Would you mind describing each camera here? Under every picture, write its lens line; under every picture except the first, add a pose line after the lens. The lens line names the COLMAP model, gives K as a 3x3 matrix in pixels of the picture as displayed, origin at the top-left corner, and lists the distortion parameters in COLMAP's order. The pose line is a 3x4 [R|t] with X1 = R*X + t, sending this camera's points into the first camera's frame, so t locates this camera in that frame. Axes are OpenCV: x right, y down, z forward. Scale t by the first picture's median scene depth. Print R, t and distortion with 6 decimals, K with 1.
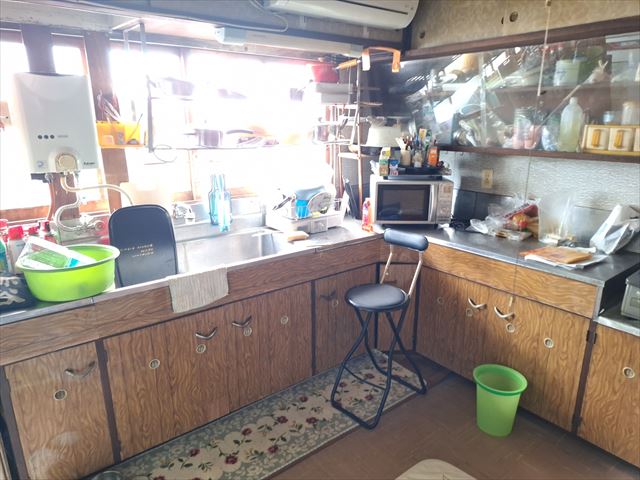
lens RADIAL K [[431.5, 0, 320.0], [0, 431.5, 240.0], [0, 0, 1]] dist [0.002416, -0.035039]
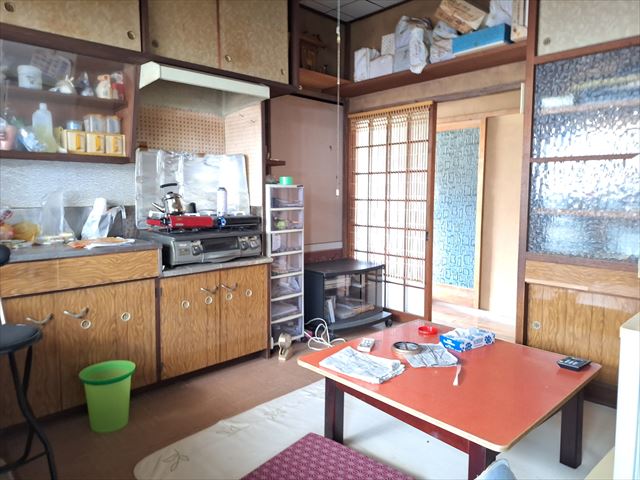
lens RADIAL K [[431.5, 0, 320.0], [0, 431.5, 240.0], [0, 0, 1]] dist [0.002416, -0.035039]
pose [[-0.102510, -0.111953, 0.988412, -0.580589], [0.264439, 0.954825, 0.135574, 0.030046], [-0.958939, 0.275272, -0.068274, 0.520912]]
